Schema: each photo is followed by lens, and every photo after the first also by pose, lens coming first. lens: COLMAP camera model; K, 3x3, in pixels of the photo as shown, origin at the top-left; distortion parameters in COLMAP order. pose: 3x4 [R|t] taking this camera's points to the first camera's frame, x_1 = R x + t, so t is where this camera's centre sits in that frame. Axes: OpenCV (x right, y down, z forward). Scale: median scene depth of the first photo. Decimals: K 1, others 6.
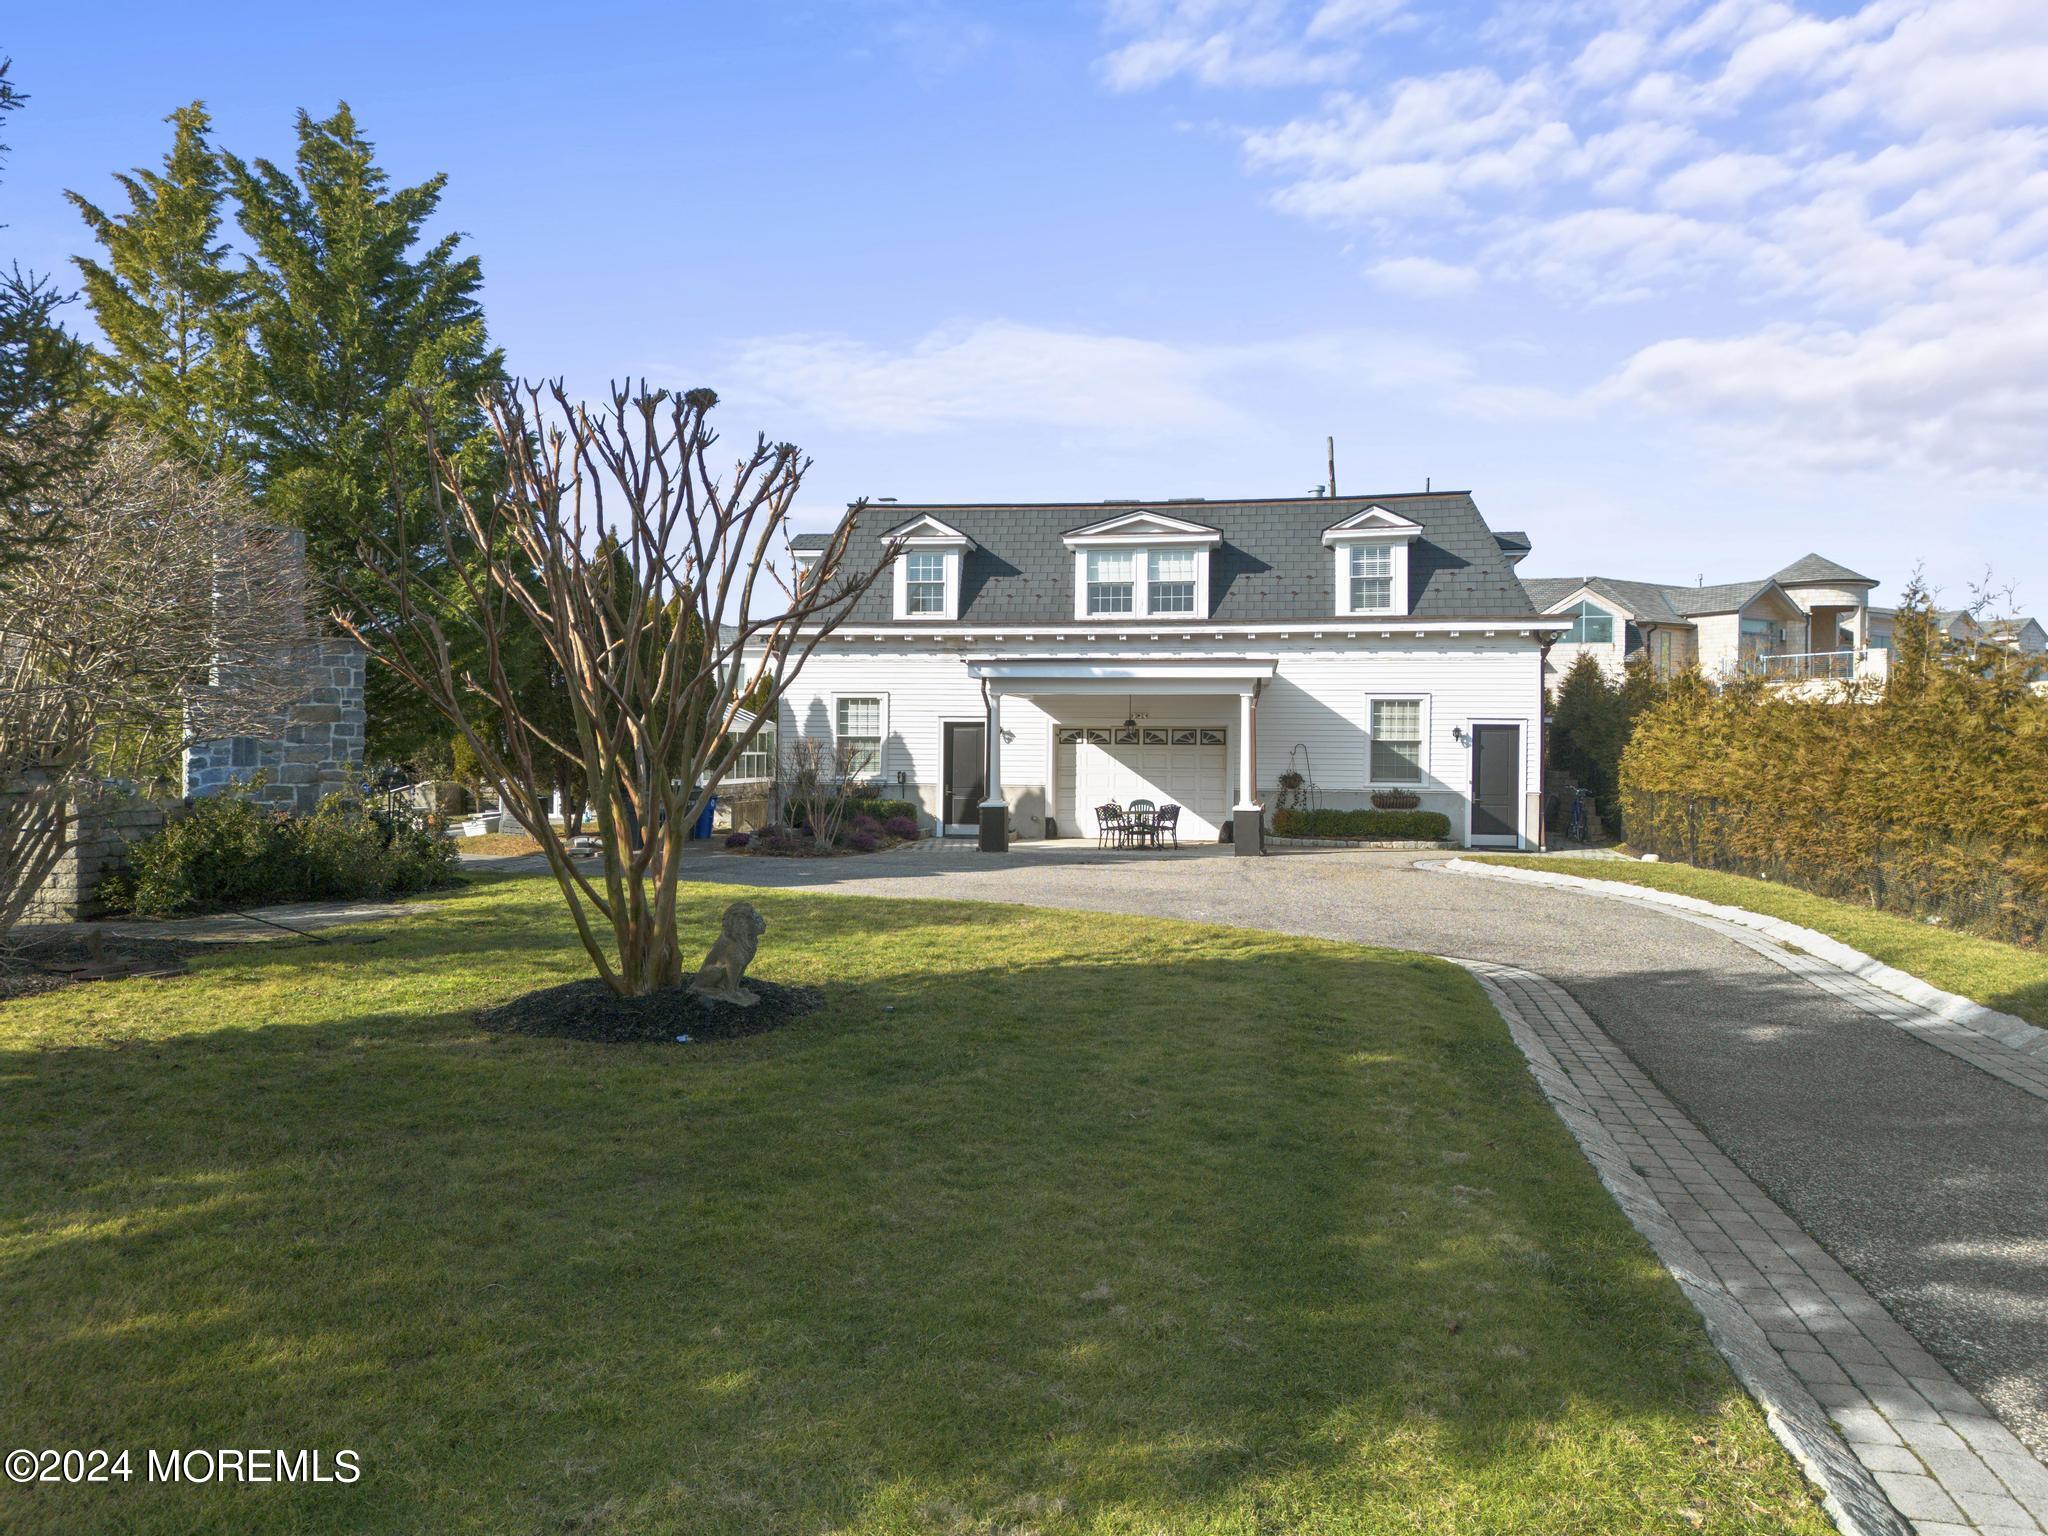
lens RADIAL K [[1413.5, 0, 1024.0], [0, 1413.5, 768.0], [0, 0, 1]] dist [0.119055, -0.201902]
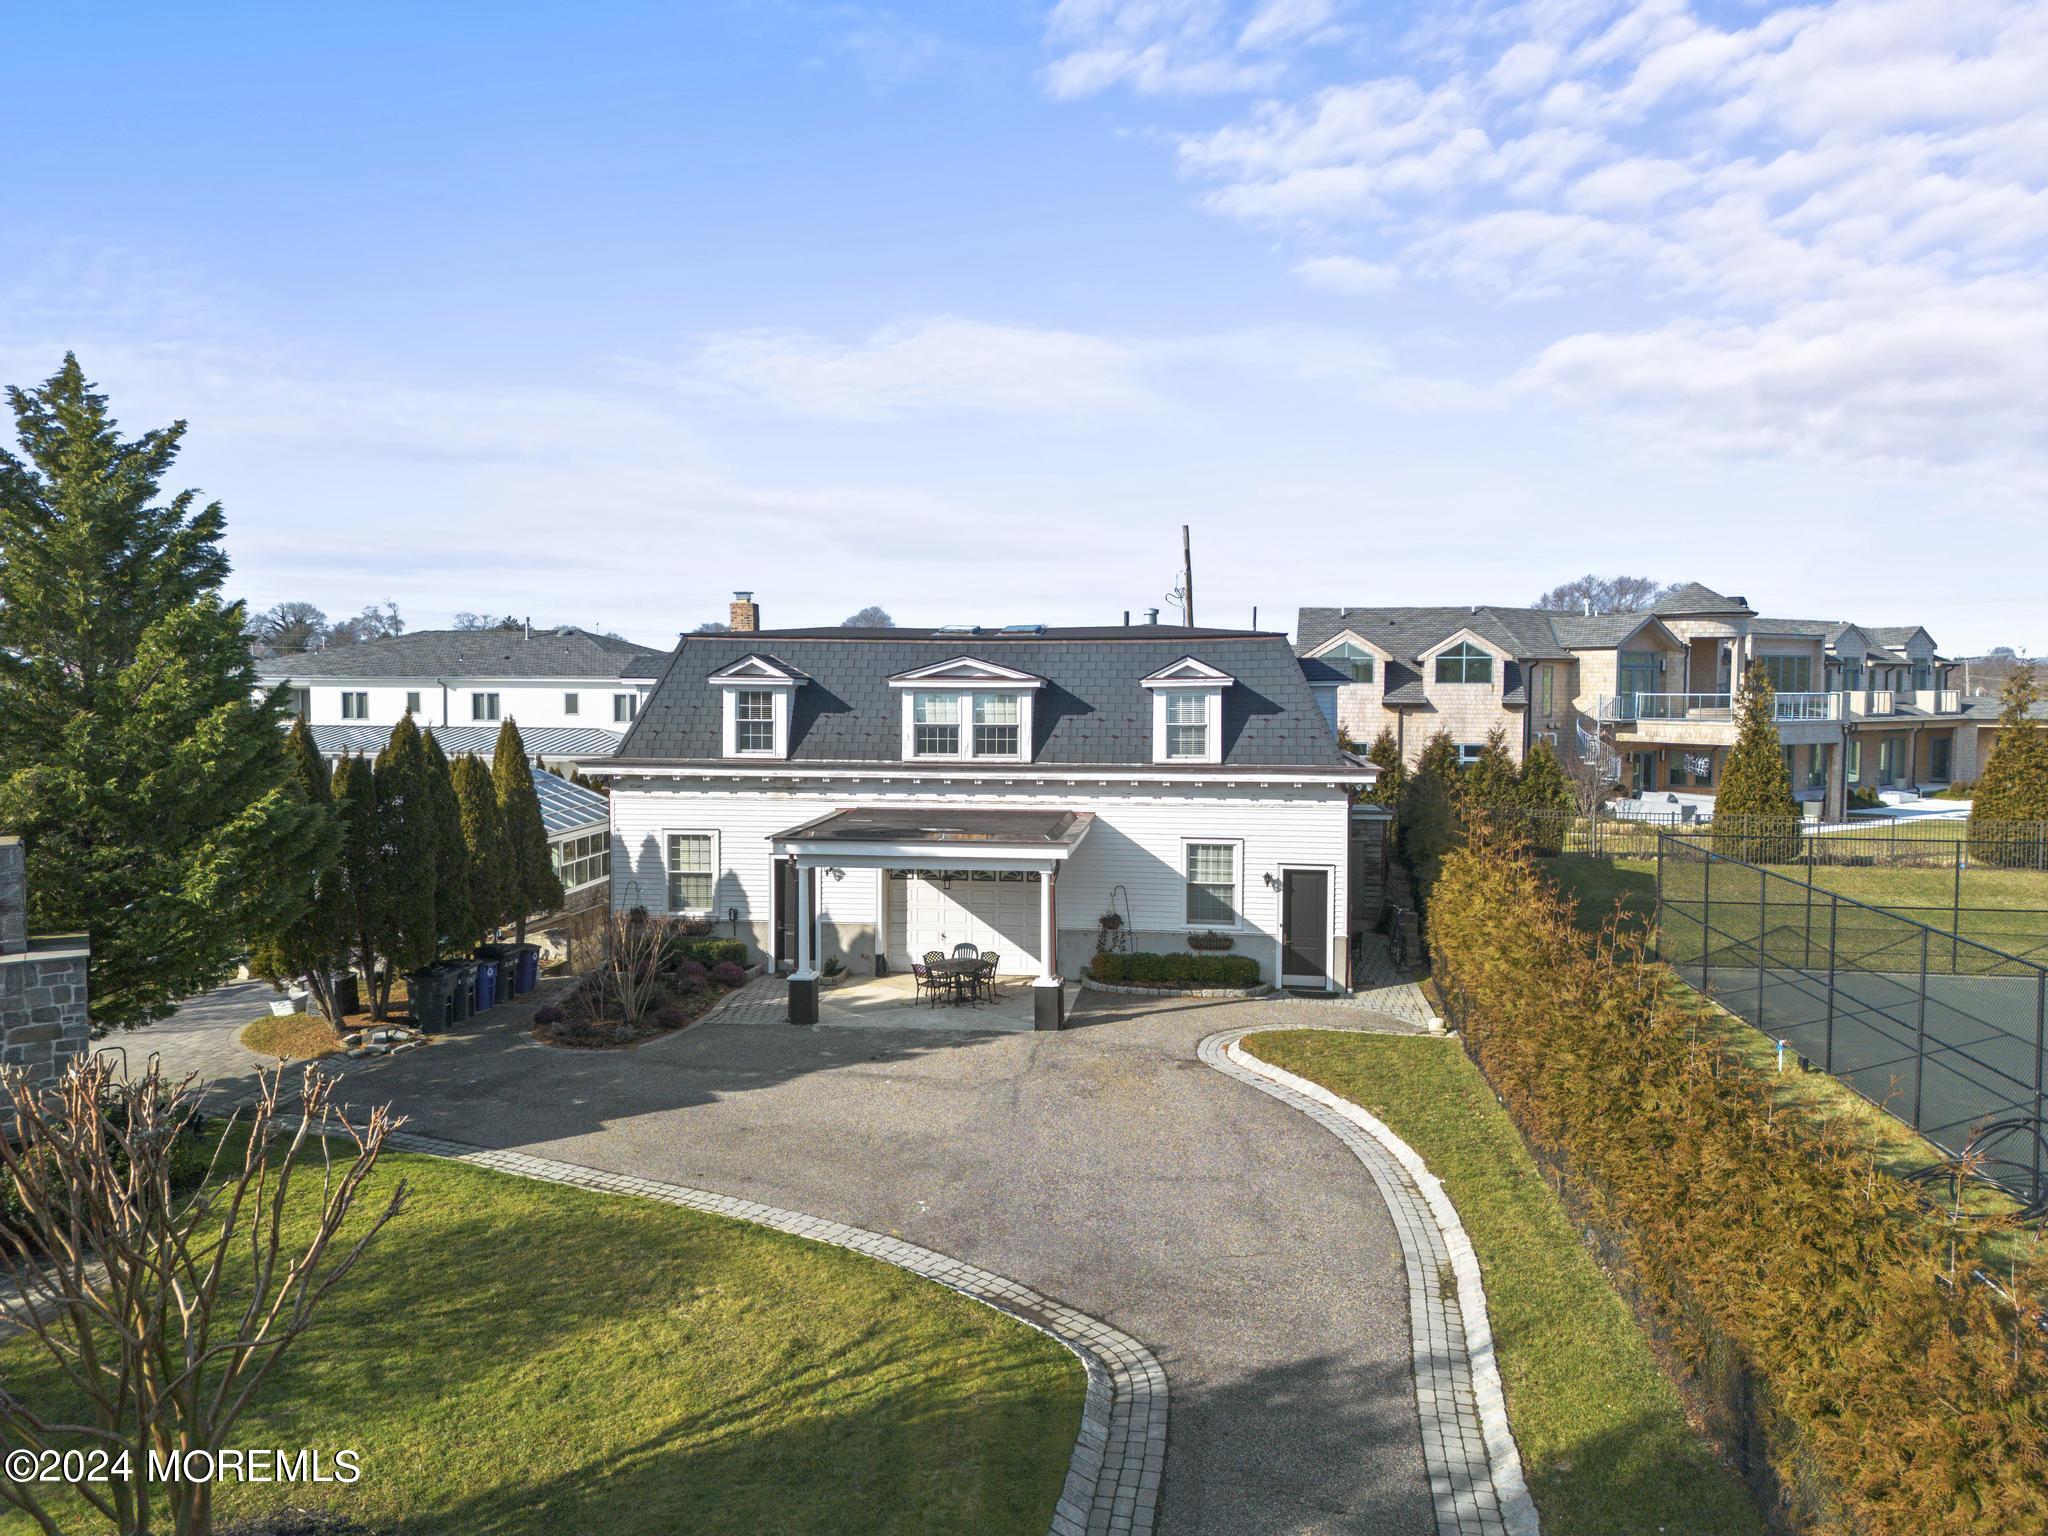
lens RADIAL K [[1420.5, 0, 1024.0], [0, 1420.5, 768.0], [0, 0, 1]] dist [0.127017, -0.136051]
pose [[0.999517, -0.008232, 0.029964, 0.095059], [0.006889, 0.998980, 0.044636, -0.148063], [-0.030301, -0.044408, 0.998554, -0.019322]]
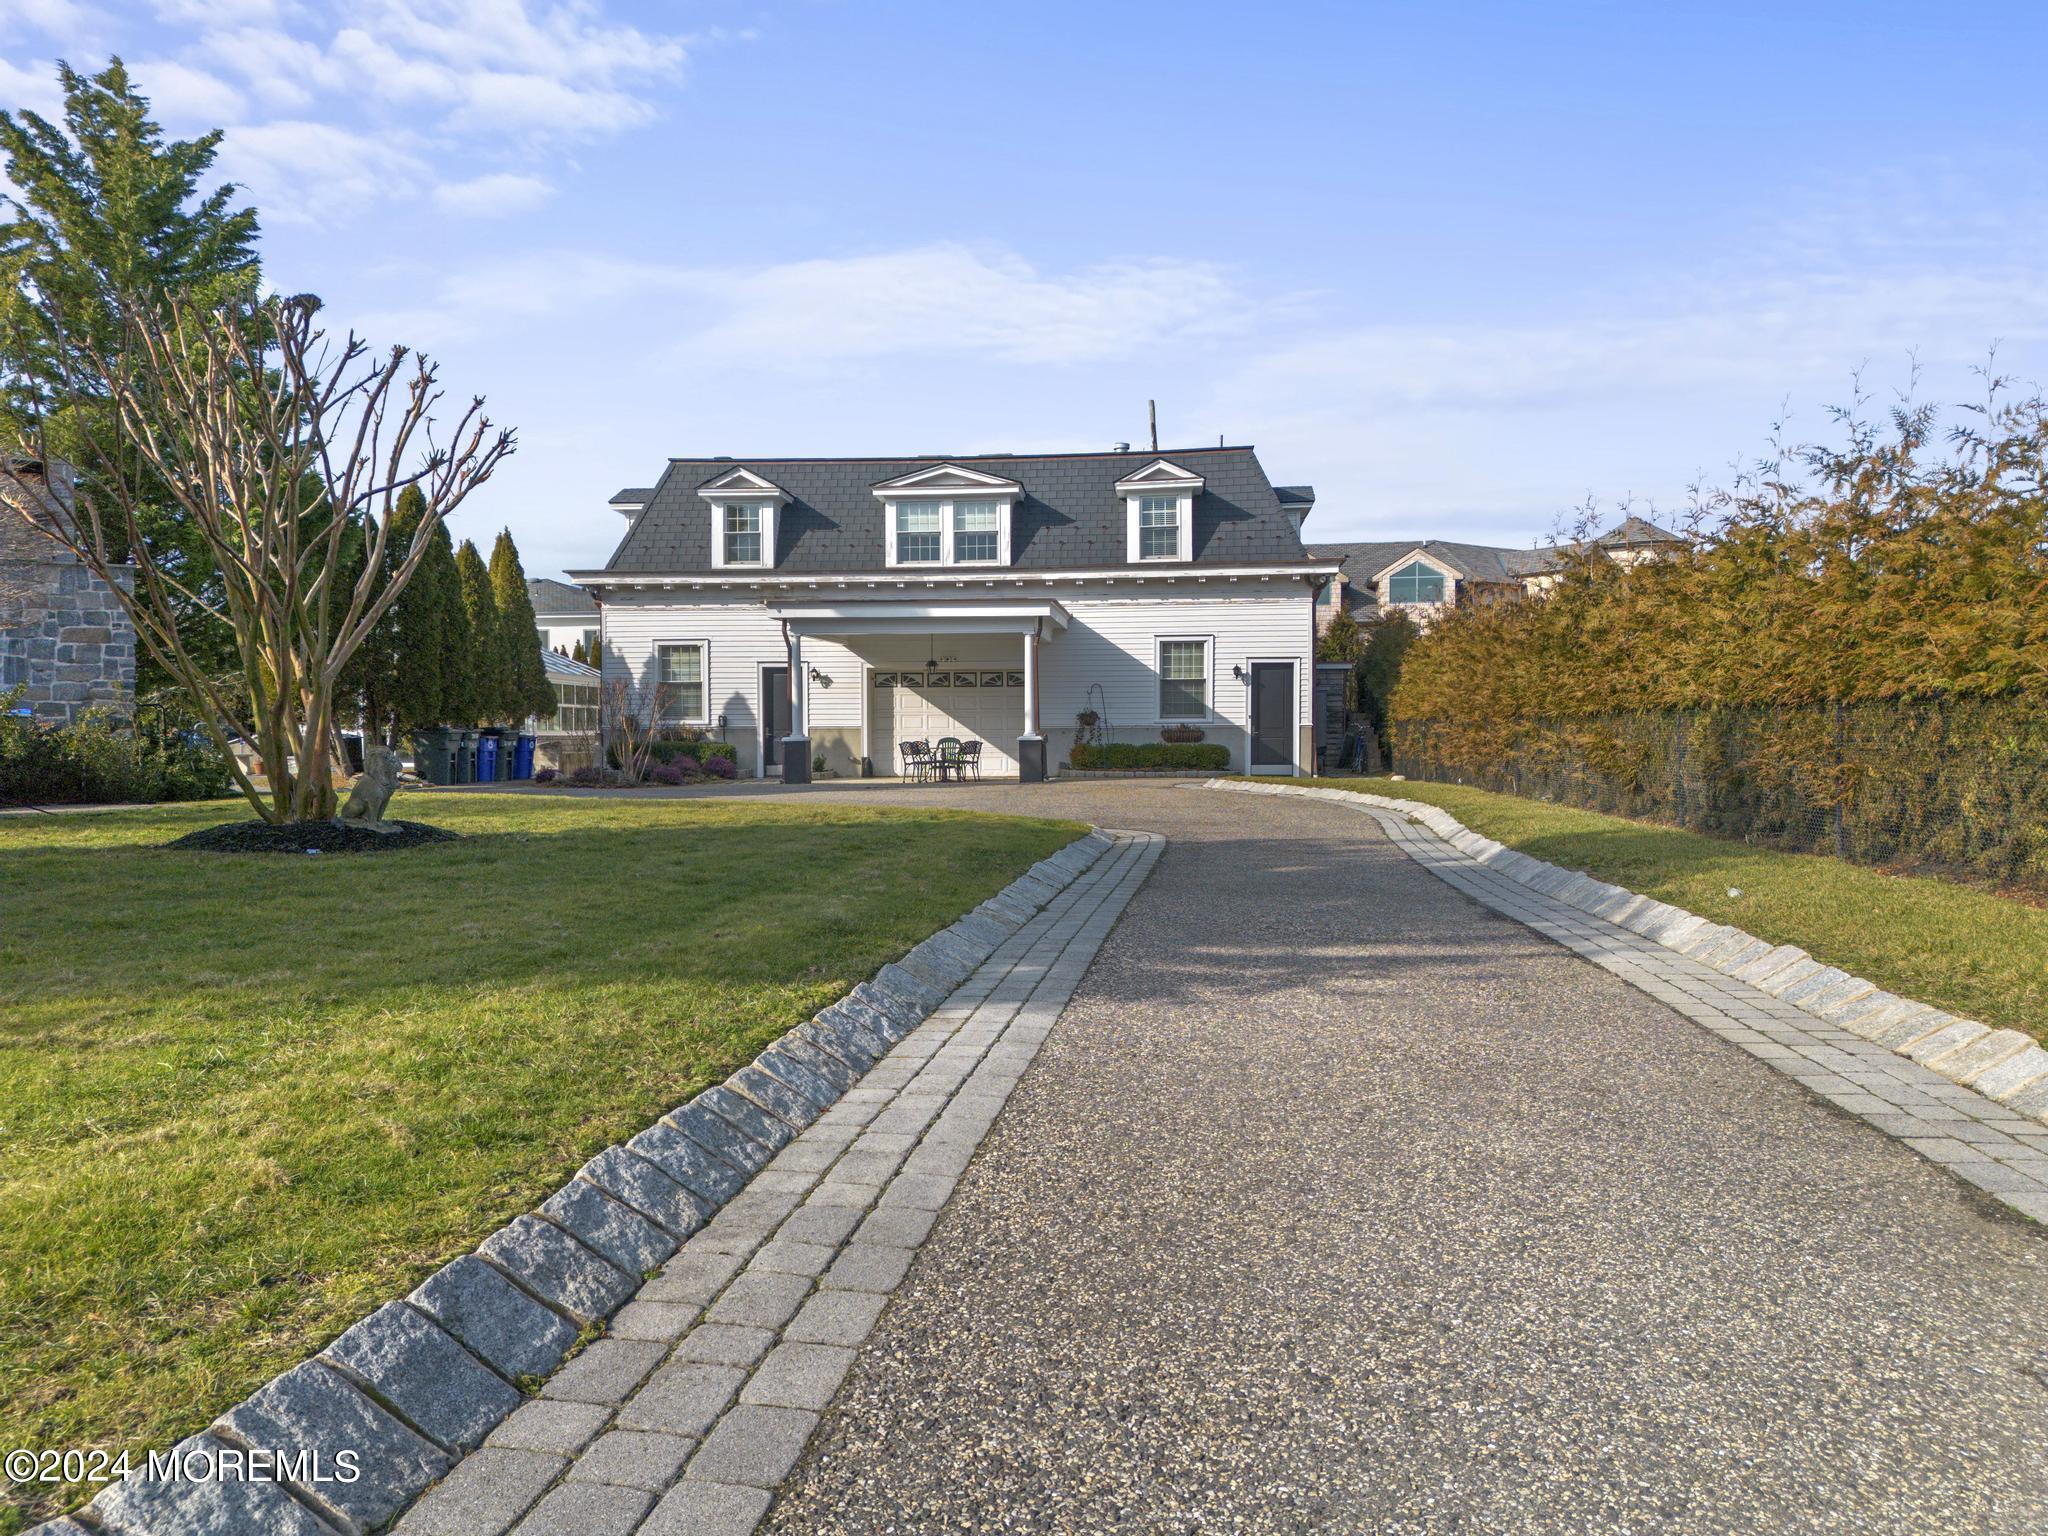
lens RADIAL K [[1415.8, 0, 1024.0], [0, 1415.8, 768.0], [0, 0, 1]] dist [0.089852, -0.095836]
pose [[0.998137, -0.013752, 0.059450, 0.075678], [0.012878, 0.999804, 0.015061, 0.029726], [-0.059645, -0.014268, 0.998118, -0.061699]]
